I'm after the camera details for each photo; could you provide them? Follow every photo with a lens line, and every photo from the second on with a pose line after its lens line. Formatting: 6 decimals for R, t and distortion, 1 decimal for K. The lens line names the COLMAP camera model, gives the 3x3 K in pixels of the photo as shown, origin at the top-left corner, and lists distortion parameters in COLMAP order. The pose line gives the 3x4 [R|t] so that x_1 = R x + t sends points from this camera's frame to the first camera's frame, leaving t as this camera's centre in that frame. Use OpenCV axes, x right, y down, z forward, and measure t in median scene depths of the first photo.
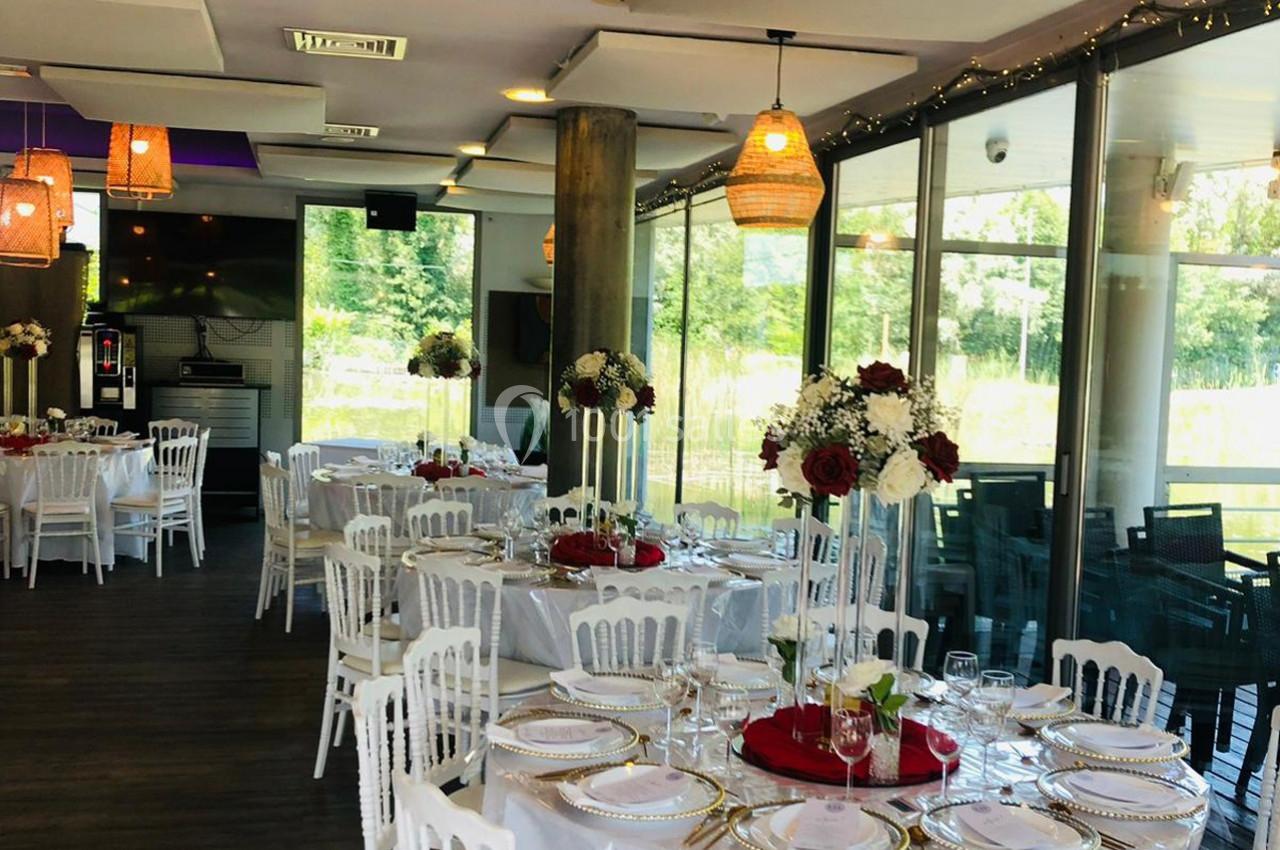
lens RADIAL K [[1457.5, 0, 657.7], [0, 1457.5, 424.1], [0, 0, 1]] dist [0.170032, -0.560324]
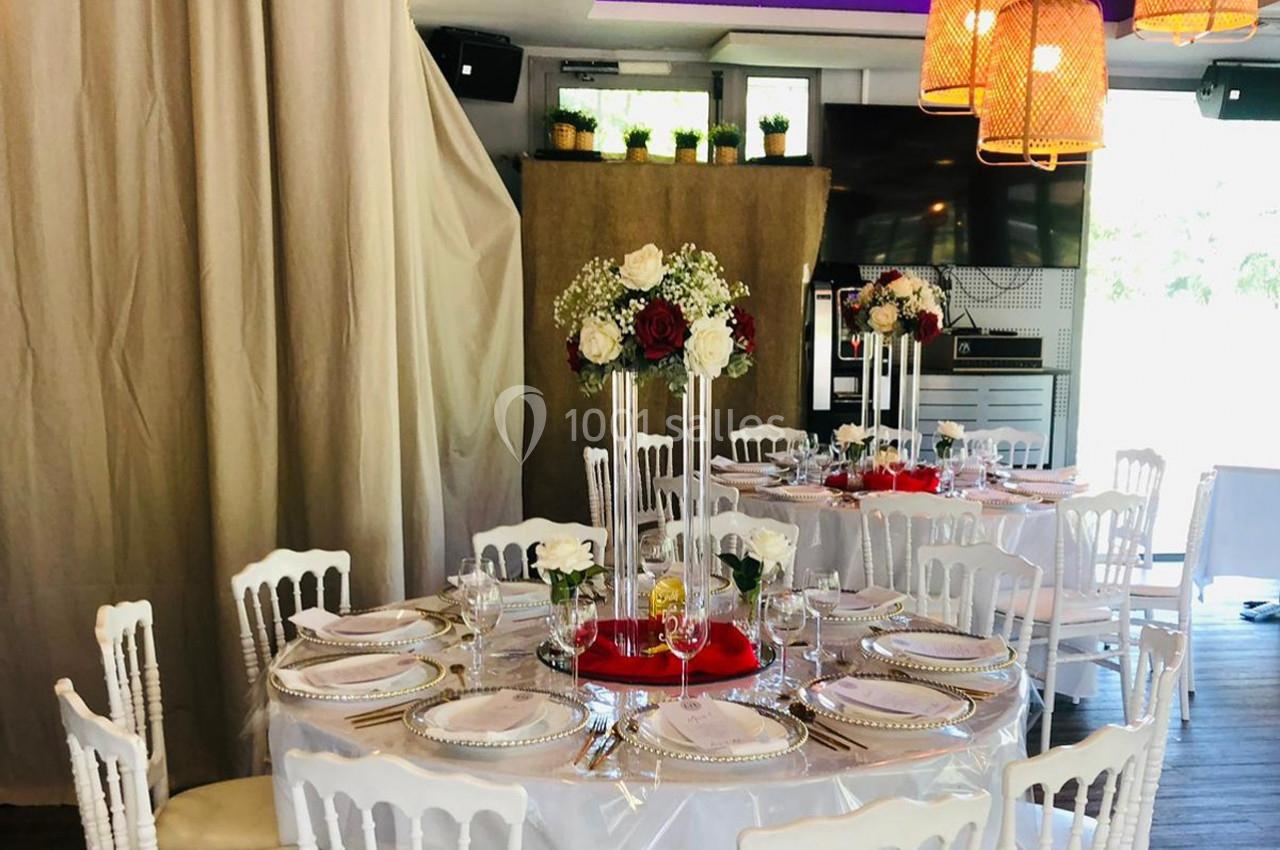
lens RADIAL K [[1457.9, 0, 611.6], [0, 1457.9, 426.1], [0, 0, 1]] dist [0.065348, 0.003804]
pose [[0.993524, -0.006052, -0.113458, -0.497379], [0.009589, 0.999484, 0.030659, -0.029311], [0.113213, -0.031548, 0.993070, 0.425482]]
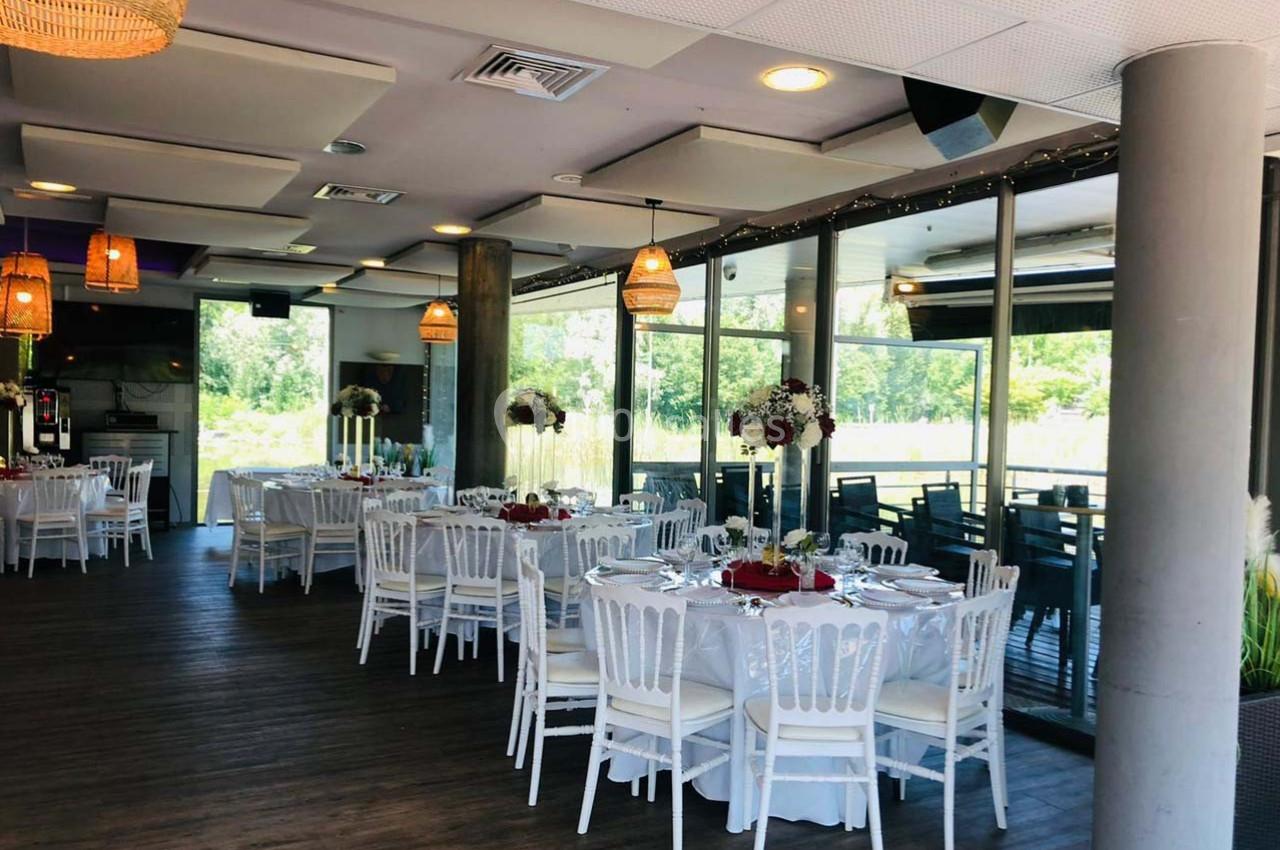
lens RADIAL K [[1070.8, 0, 638.4], [0, 1070.8, 437.6], [0, 0, 1]] dist [0.089299, -0.067388]
pose [[0.969494, -0.016601, 0.244554, -0.120658], [0.023628, 0.999387, -0.025828, 0.020747], [-0.243975, 0.030818, 0.969292, -0.100634]]
